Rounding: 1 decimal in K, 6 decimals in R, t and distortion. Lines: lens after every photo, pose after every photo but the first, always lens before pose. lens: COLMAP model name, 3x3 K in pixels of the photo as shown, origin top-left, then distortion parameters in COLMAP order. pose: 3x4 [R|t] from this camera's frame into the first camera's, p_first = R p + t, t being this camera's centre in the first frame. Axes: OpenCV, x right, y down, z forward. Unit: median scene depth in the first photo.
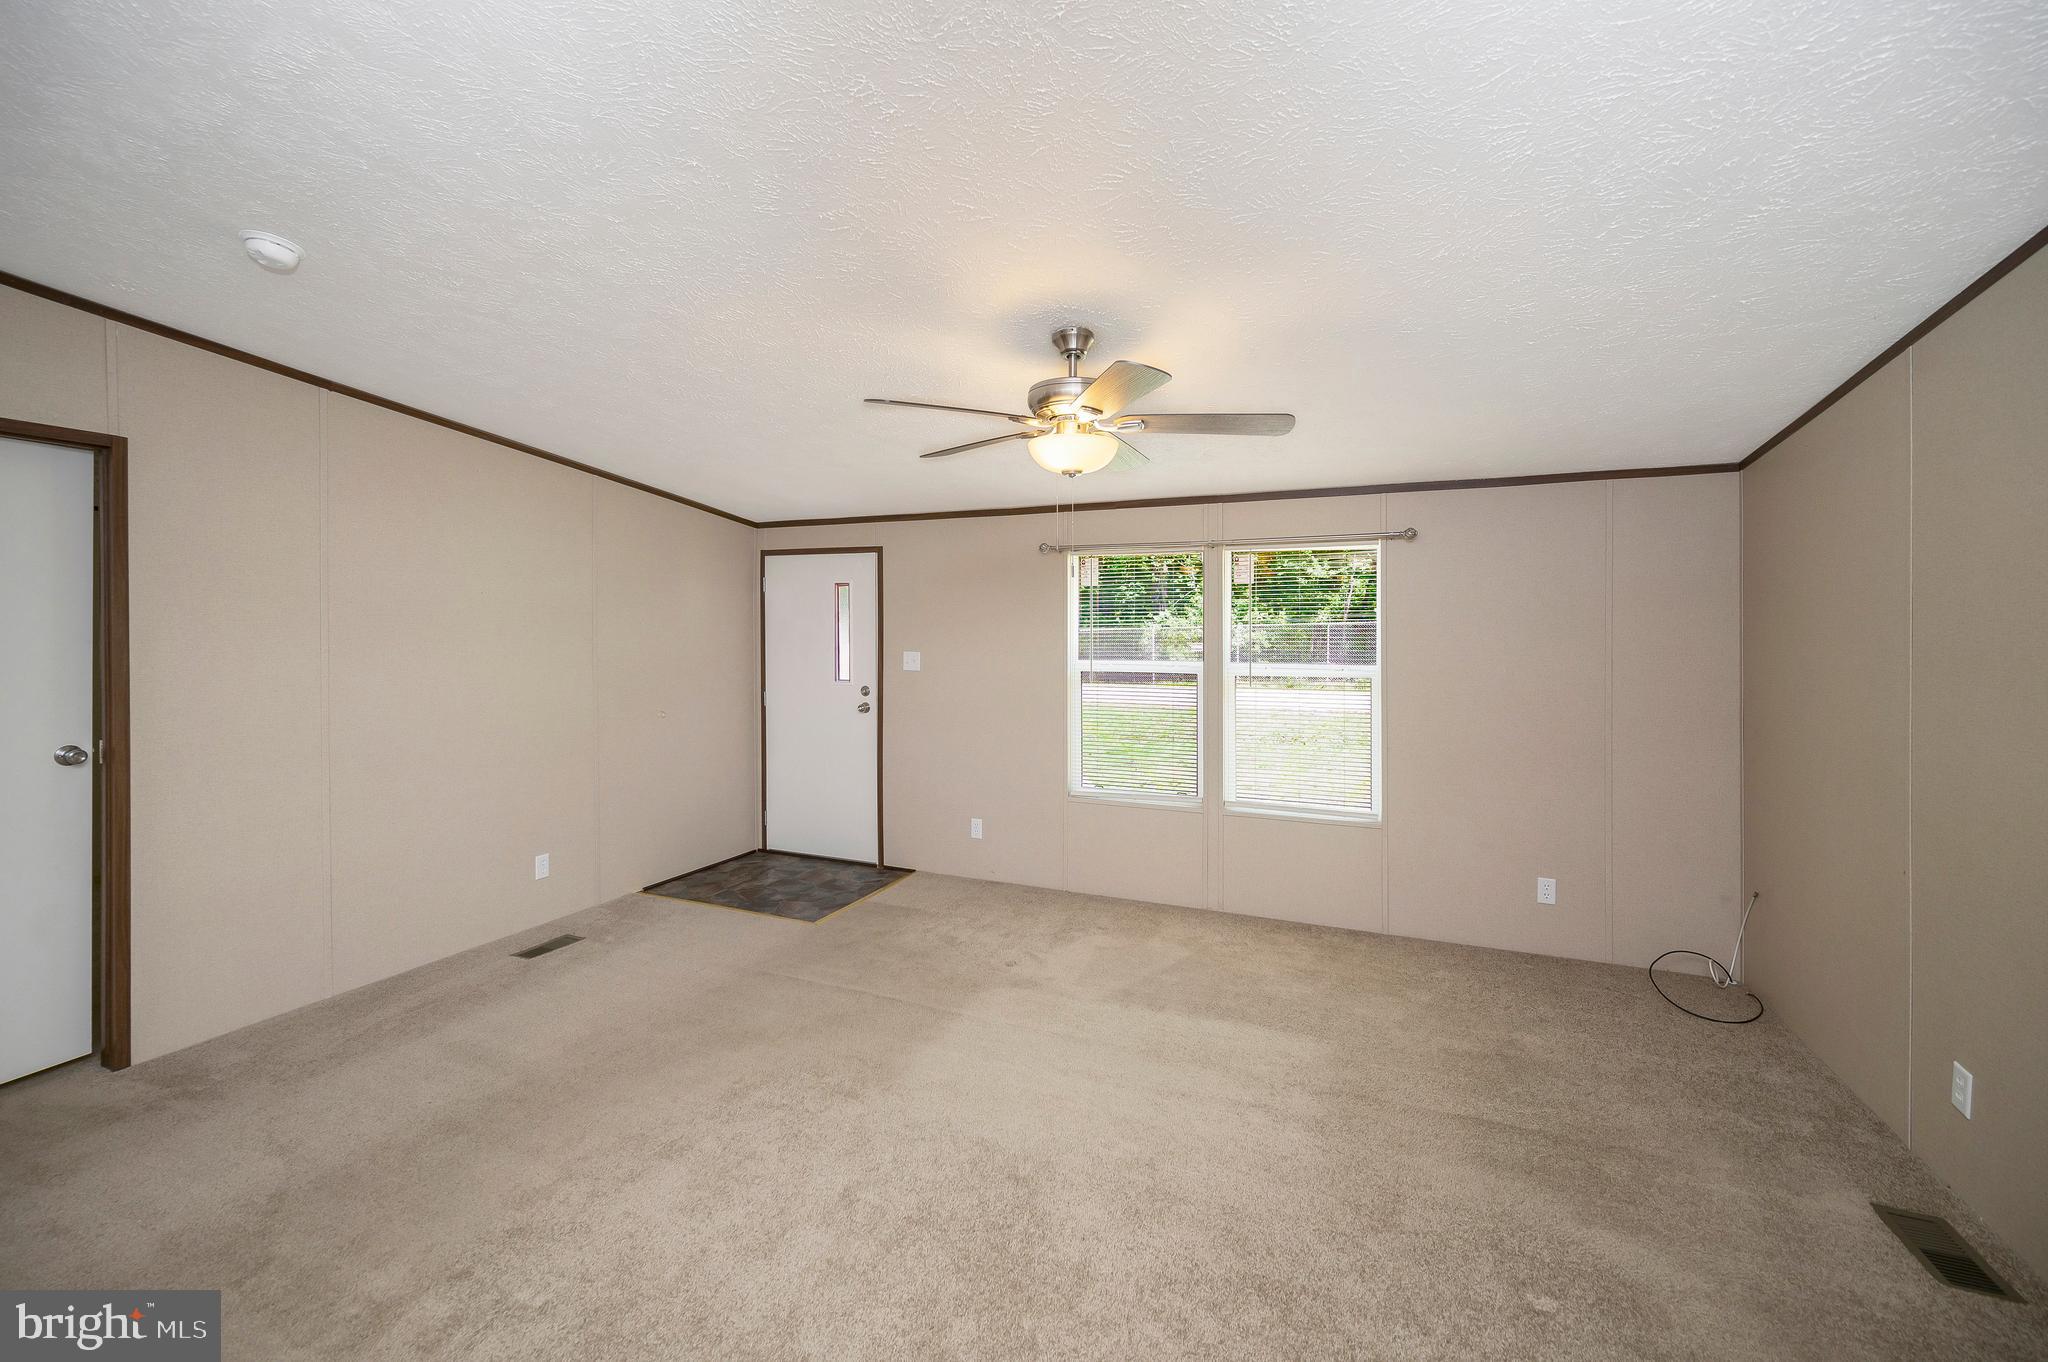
lens RADIAL K [[838.4, 0, 1024.0], [0, 838.4, 636.7], [0, 0, 1]] dist [-0.001056, 0.000096]
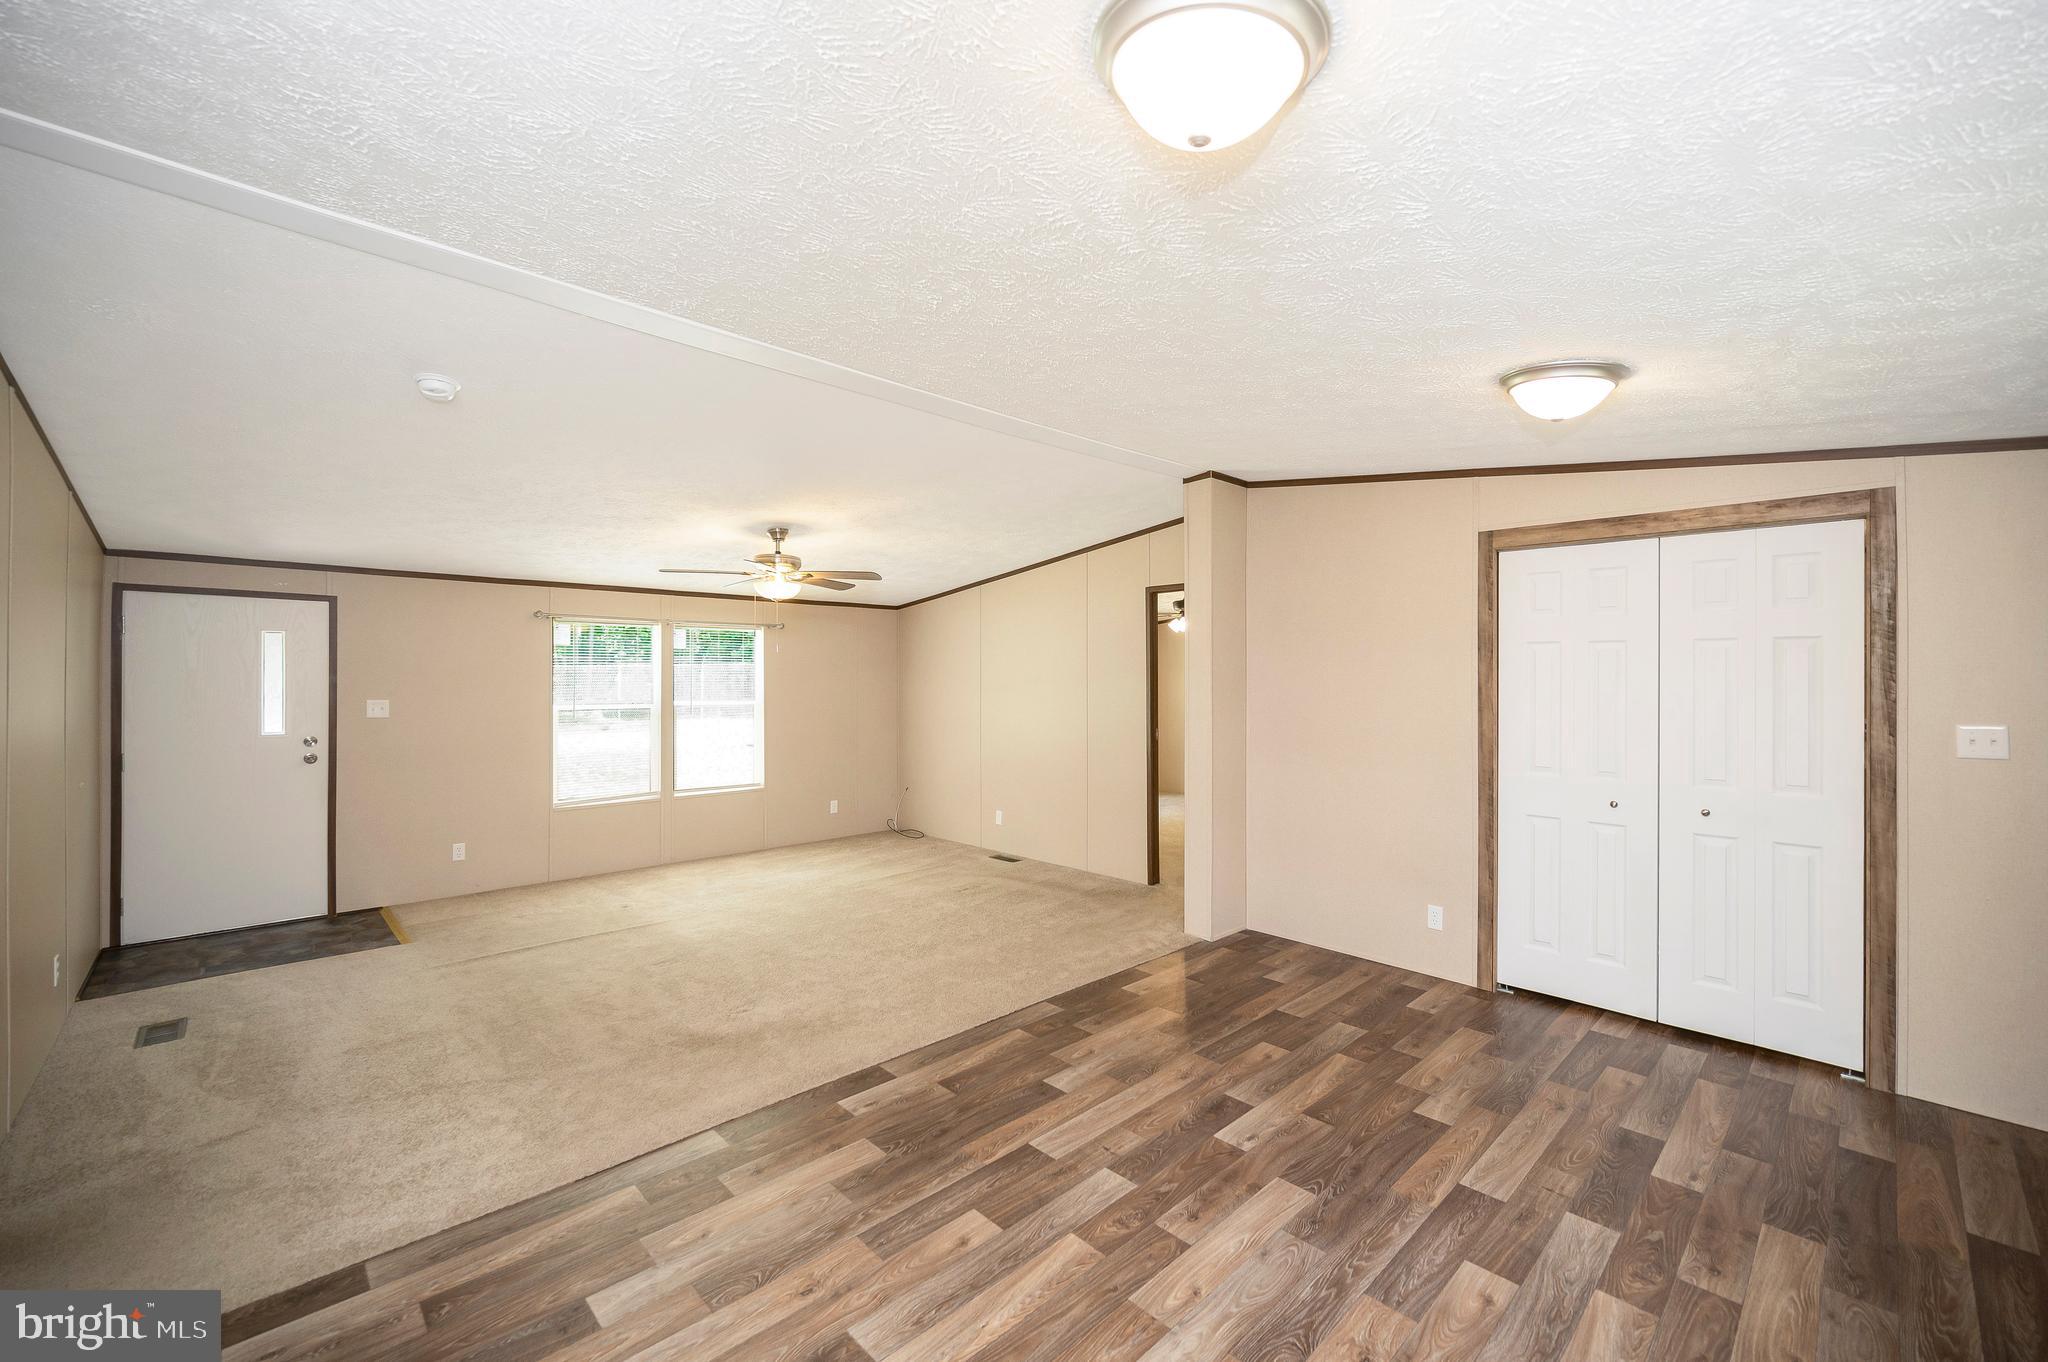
lens RADIAL K [[831.2, 0, 1026.2], [0, 831.2, 669.2], [0, 0, 1]] dist [-0.000555, -0.000380]
pose [[0.383743, 0.008731, 0.923398, -0.977000], [0.007621, 0.999891, -0.012621, -0.001319], [-0.923408, 0.011881, 0.383635, -0.190261]]
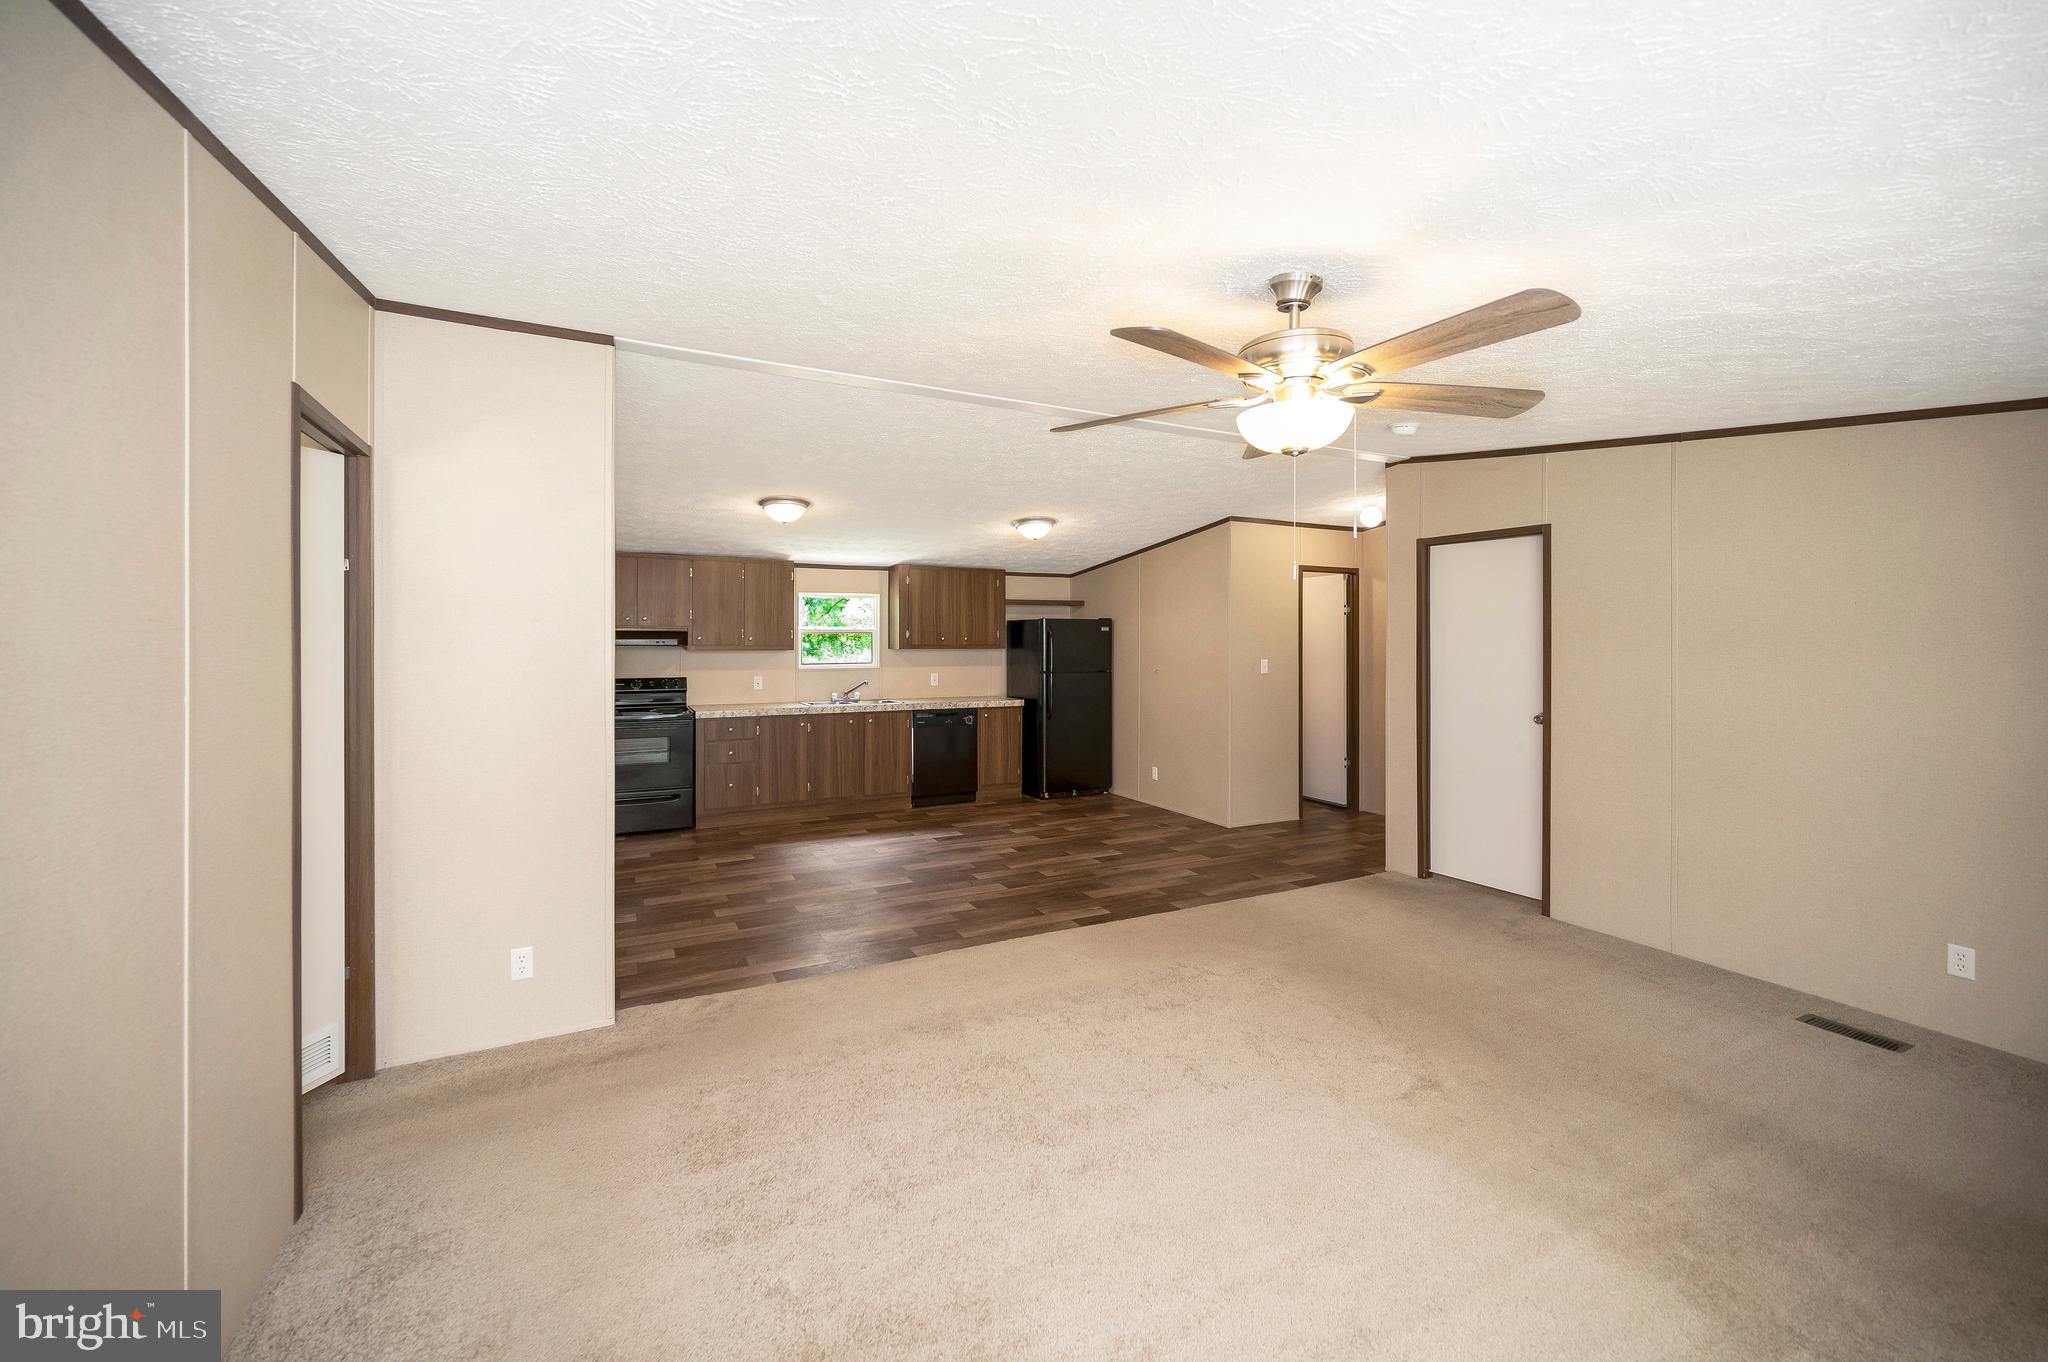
lens RADIAL K [[822.9, 0, 1019.9], [0, 822.9, 641.1], [0, 0, 1]] dist [0.000245, 0.000006]
pose [[-0.635166, -0.001627, -0.772374, 0.541939], [-0.009002, 0.999945, 0.005297, -0.007521], [0.772323, 0.010317, -0.635146, 0.831492]]
